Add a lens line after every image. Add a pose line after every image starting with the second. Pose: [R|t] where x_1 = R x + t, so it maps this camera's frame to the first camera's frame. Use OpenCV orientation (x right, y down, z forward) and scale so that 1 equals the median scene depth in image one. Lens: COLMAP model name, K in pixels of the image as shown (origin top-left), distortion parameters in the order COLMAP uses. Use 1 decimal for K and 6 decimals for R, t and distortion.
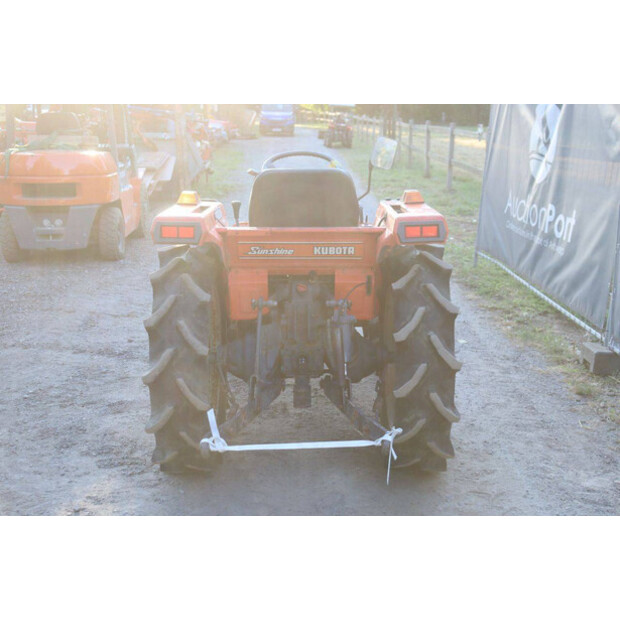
lens RADIAL K [[821.4, 0, 311.9], [0, 821.4, 316.4], [0, 0, 1]] dist [0.072668, 0.000000]
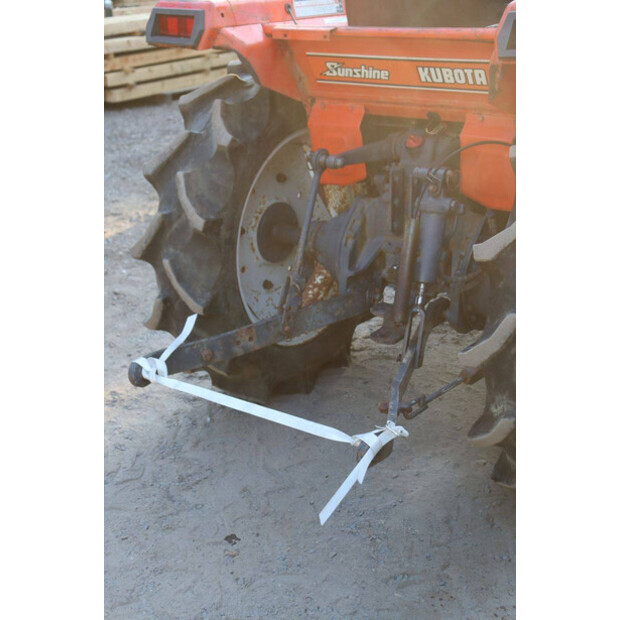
lens RADIAL K [[866.8, 0, 310.2], [0, 866.8, 311.6], [0, 0, 1]] dist [0.070391, 0.000000]
pose [[0.797874, 0.204502, -0.567076, 0.312929], [-0.112830, 0.974737, 0.192763, -0.028990], [0.592171, -0.089817, 0.800791, 0.471278]]
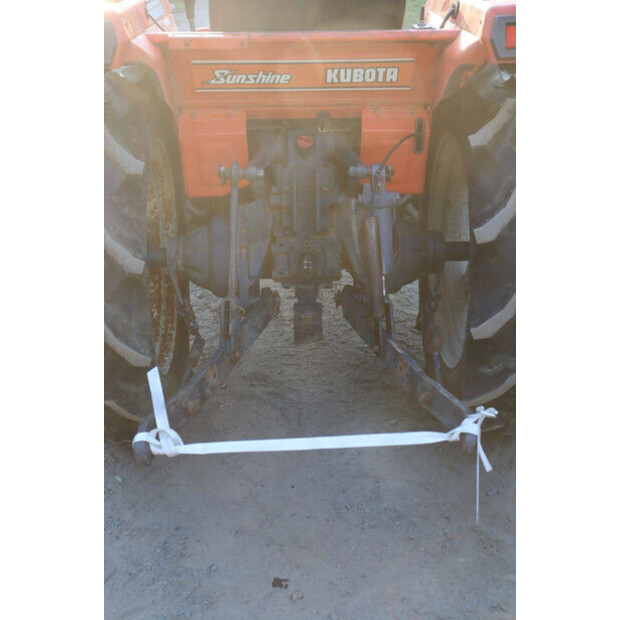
lens RADIAL K [[821.4, 0, 310.1], [0, 821.4, 308.2], [0, 0, 1]] dist [0.072668, 0.000000]
pose [[0.999680, -0.017570, 0.018199, -0.022016], [0.013456, 0.978552, 0.205562, -0.040822], [-0.021420, -0.205251, 0.978475, 0.413945]]
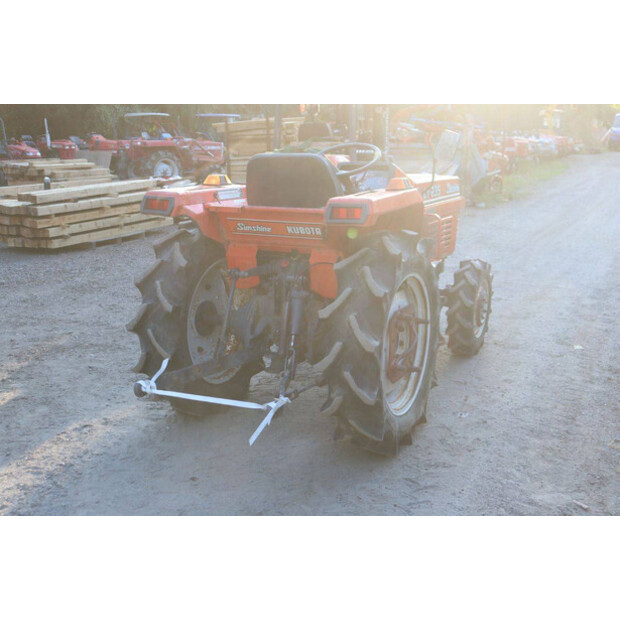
lens RADIAL K [[741.0, 0, 310.9], [0, 741.0, 308.5], [0, 0, 1]] dist [-0.033125, 0.000000]
pose [[0.890013, 0.101332, -0.444531, 0.476878], [-0.104386, 0.994380, 0.017674, 0.003038], [0.443824, 0.030672, 0.895589, 0.143673]]
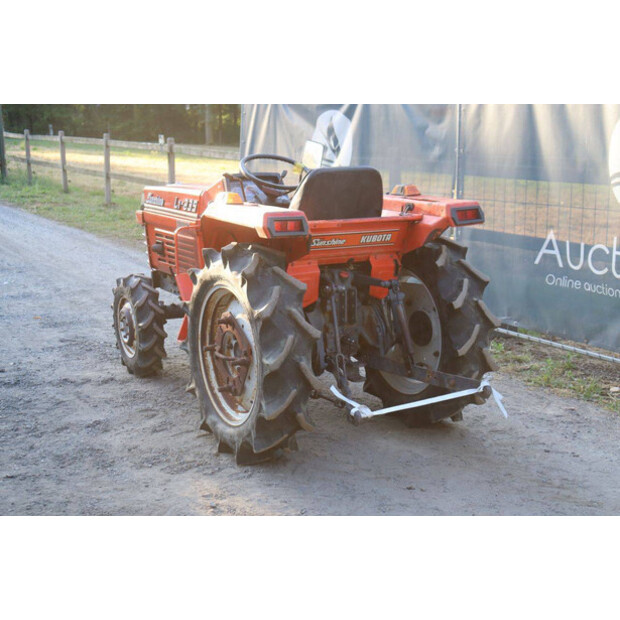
lens RADIAL K [[894.5, 0, 315.0], [0, 894.5, 308.5], [0, 0, 1]] dist [0.098586, 0.000000]
pose [[0.869214, -0.095708, 0.485085, -0.657495], [0.115573, 0.993237, -0.011127, 0.020041], [-0.480739, 0.065734, 0.874396, -0.032293]]
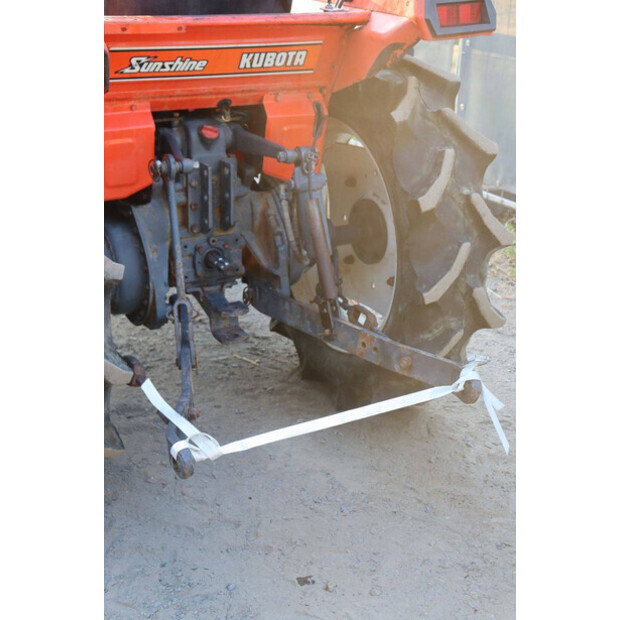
lens RADIAL K [[996.9, 0, 305.5], [0, 996.9, 310.6], [0, 0, 1]] dist [0.165762, 0.000000]
pose [[0.879128, -0.154724, 0.450771, -0.290057], [0.084830, 0.981532, 0.171463, -0.028303], [-0.468976, -0.112499, 0.876017, 0.373574]]
